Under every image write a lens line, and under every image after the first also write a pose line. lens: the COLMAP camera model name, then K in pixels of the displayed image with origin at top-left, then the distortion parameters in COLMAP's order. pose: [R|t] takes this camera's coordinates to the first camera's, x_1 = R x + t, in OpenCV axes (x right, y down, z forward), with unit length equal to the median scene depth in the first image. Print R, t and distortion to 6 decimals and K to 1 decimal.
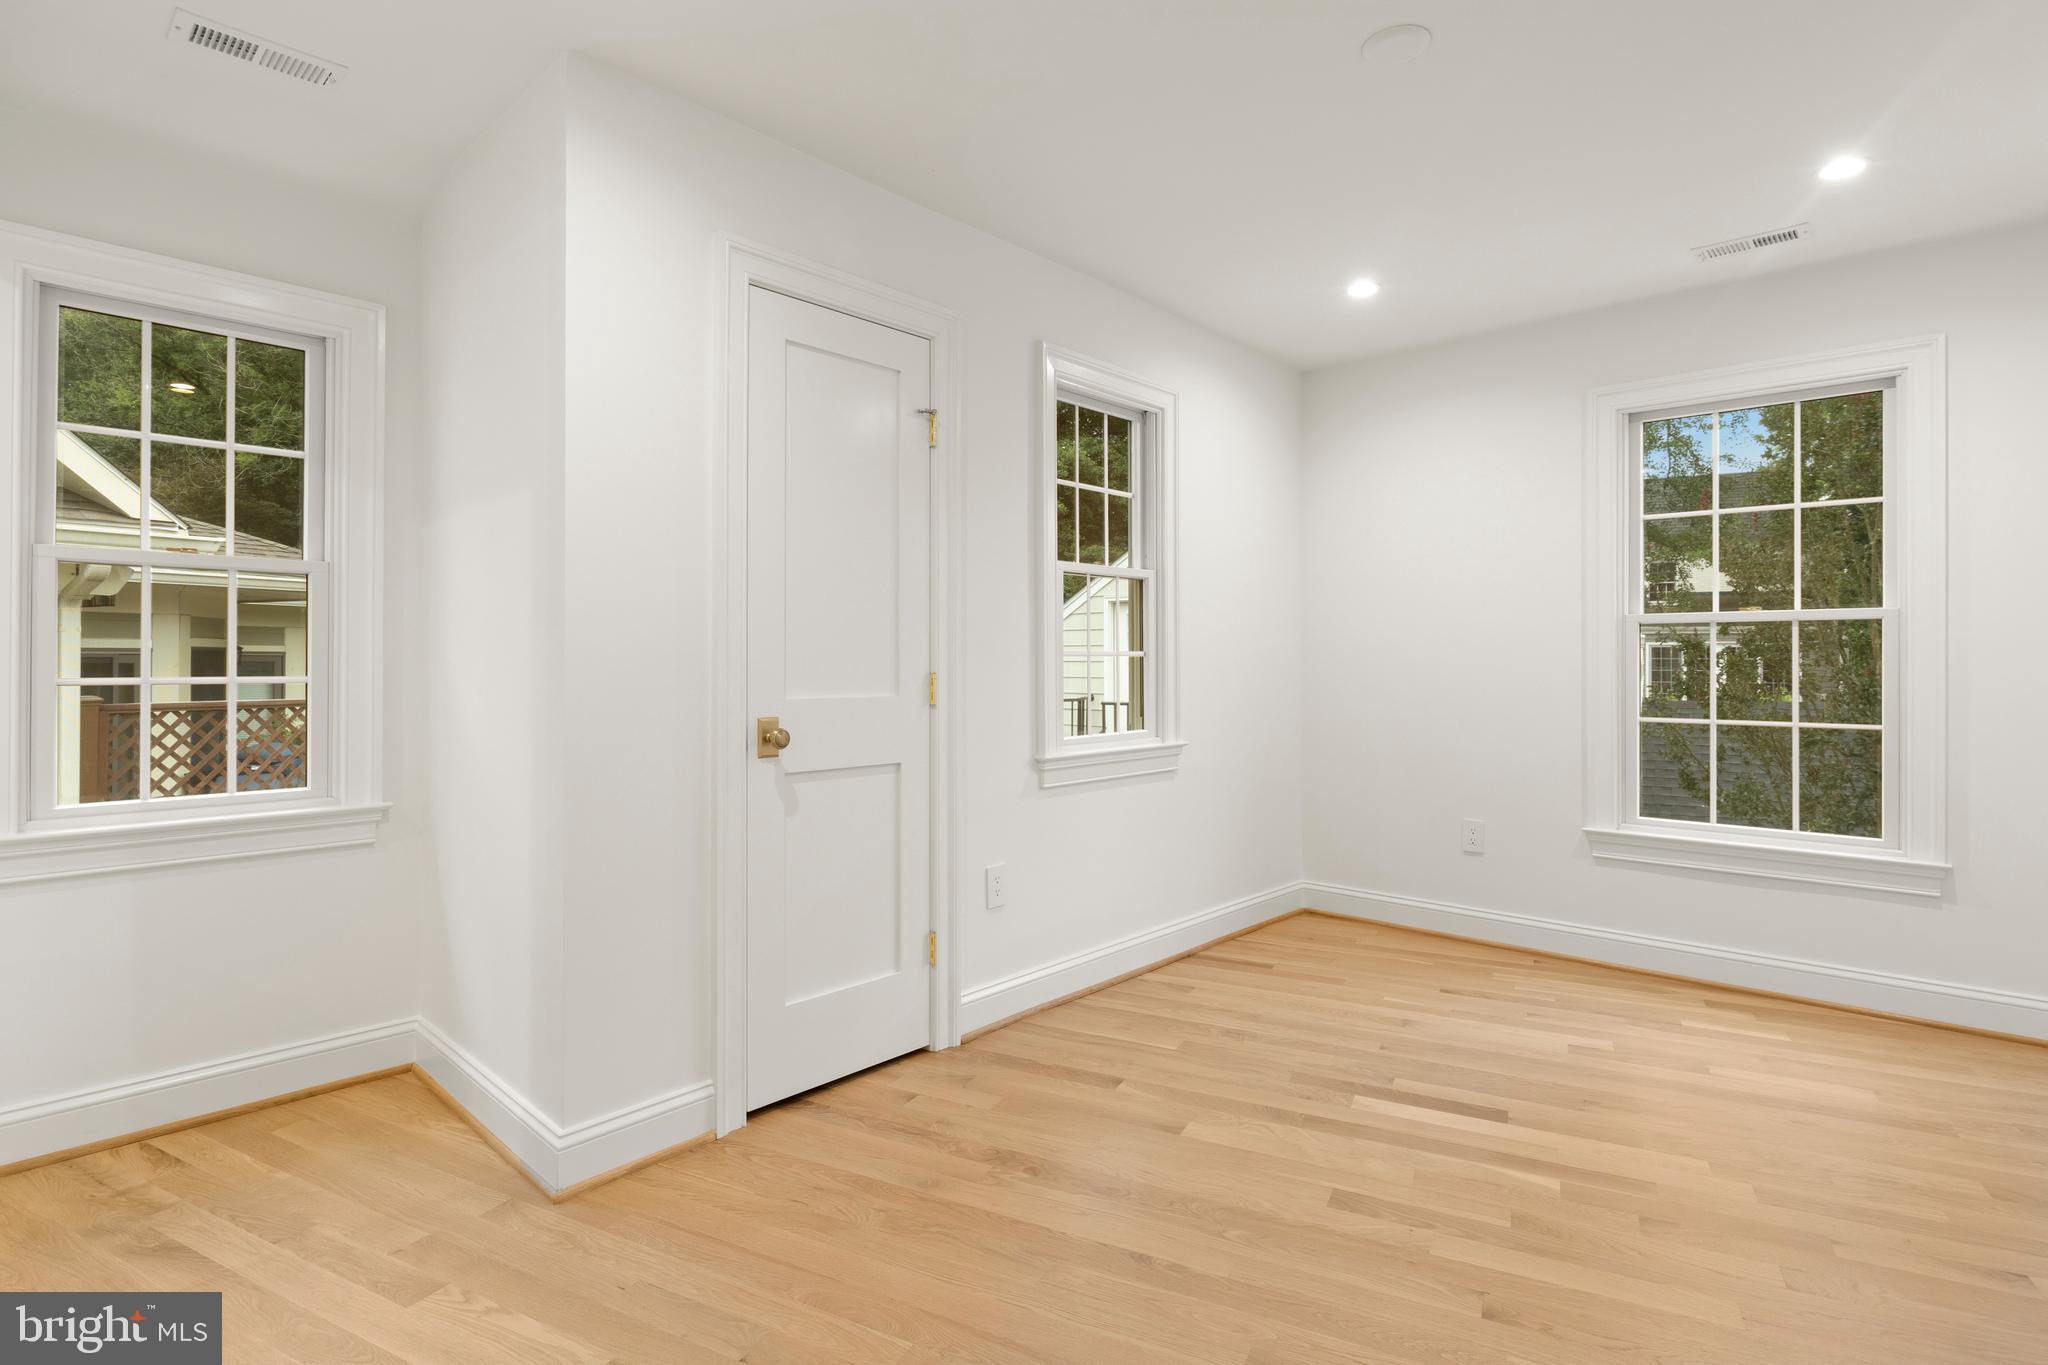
lens RADIAL K [[1012.0, 0, 1027.5], [0, 1012.0, 659.5], [0, 0, 1]] dist [-0.002829, -0.000347]
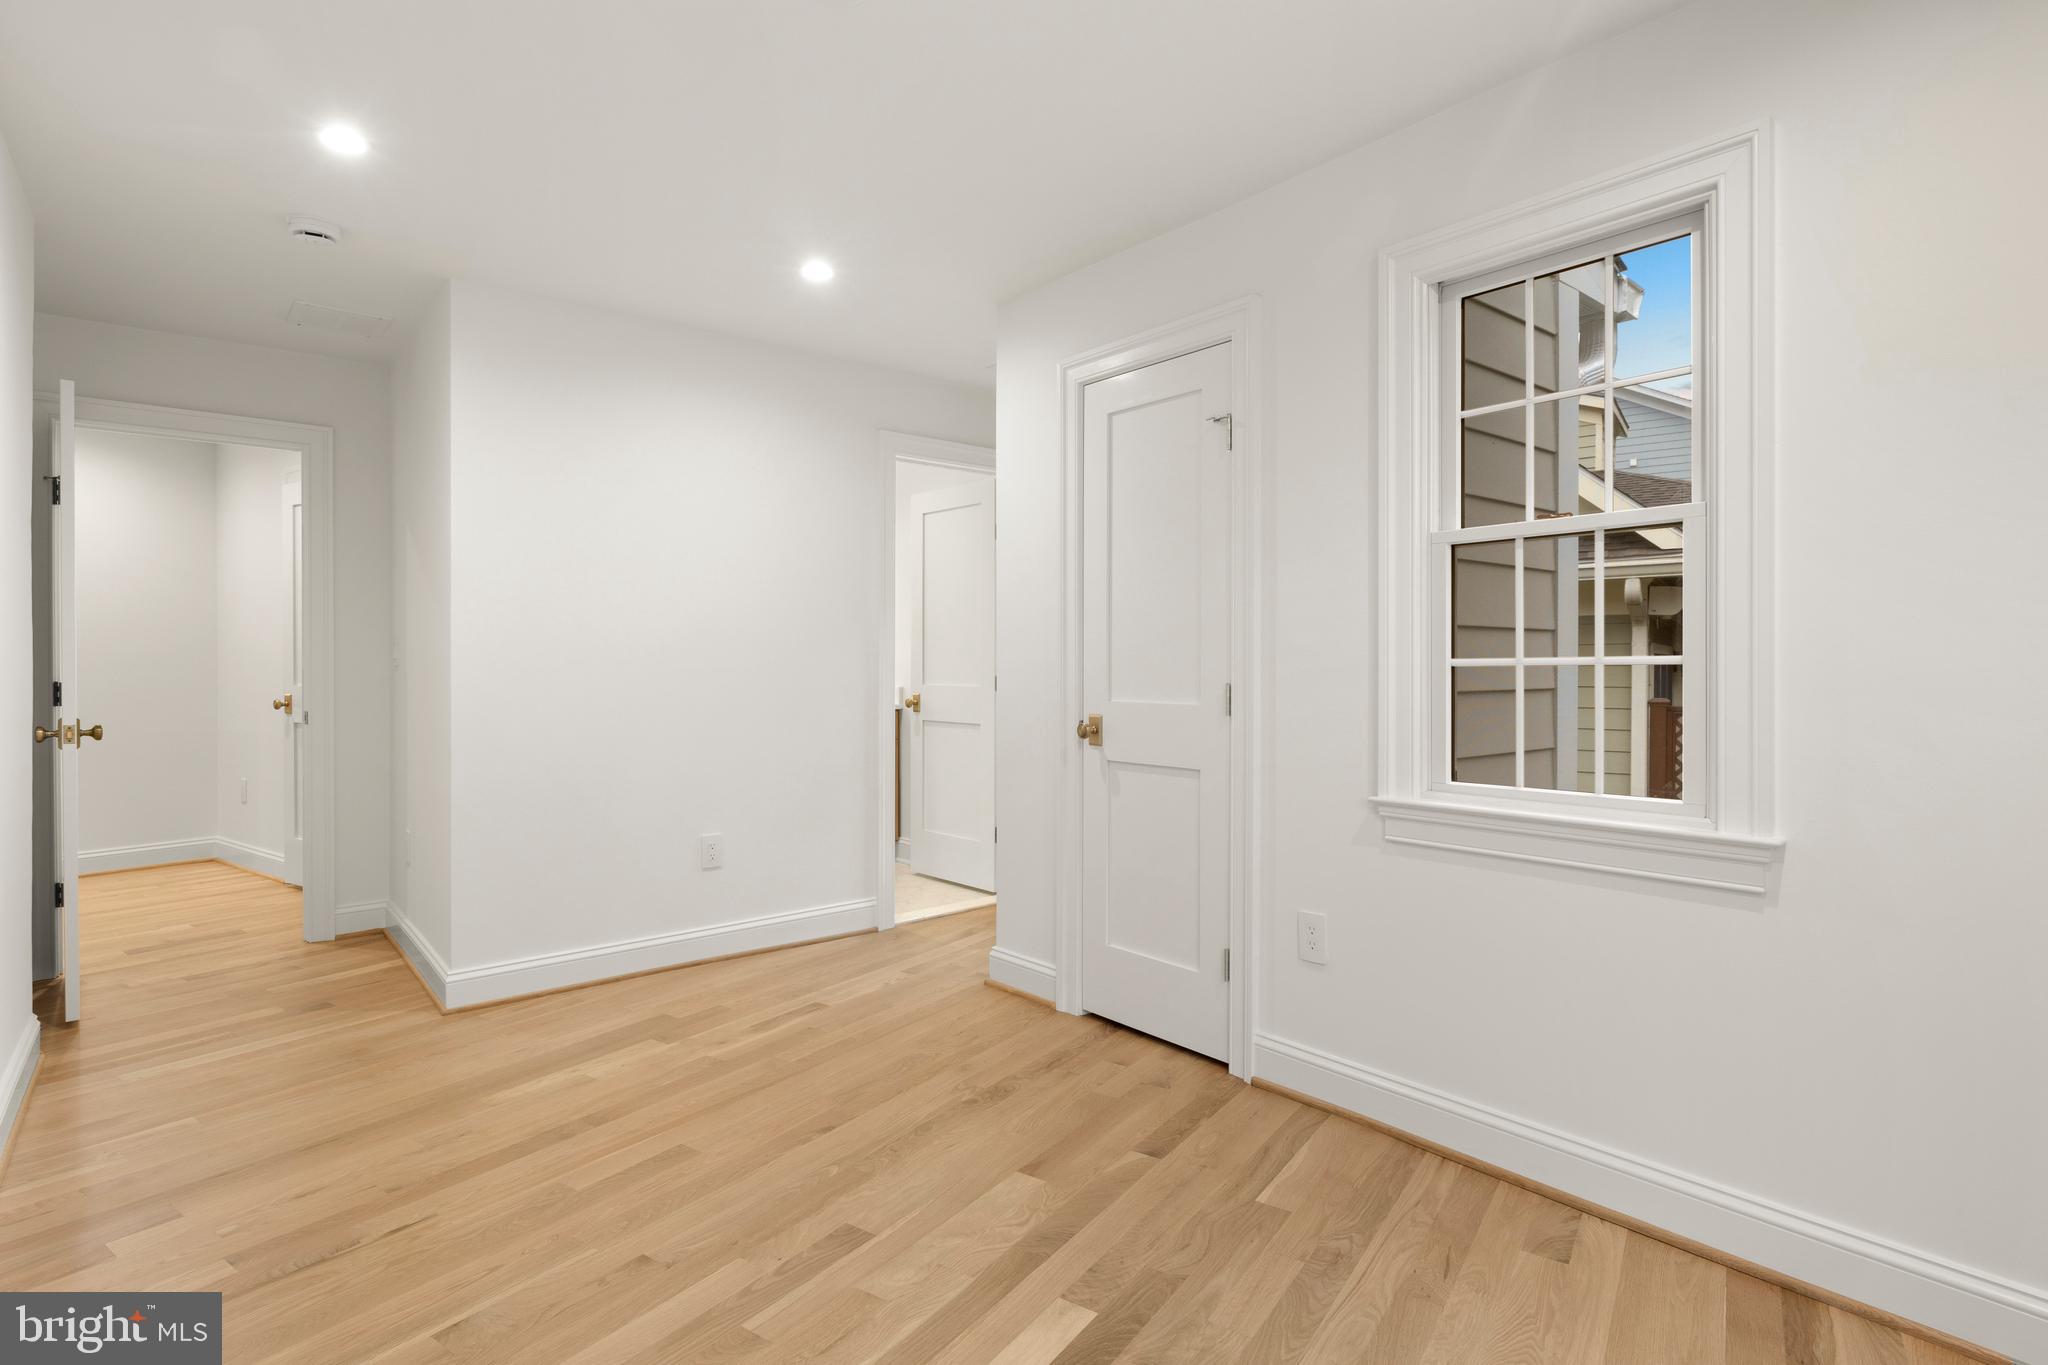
lens RADIAL K [[1013.6, 0, 1024.0], [0, 1013.6, 682.5], [0, 0, 1]] dist [-0.000232, 0.000123]
pose [[-0.132666, 0.013094, -0.991074, 0.958801], [0.002151, 0.999914, 0.012923, -0.001294], [0.991158, -0.000417, -0.132683, 0.999318]]
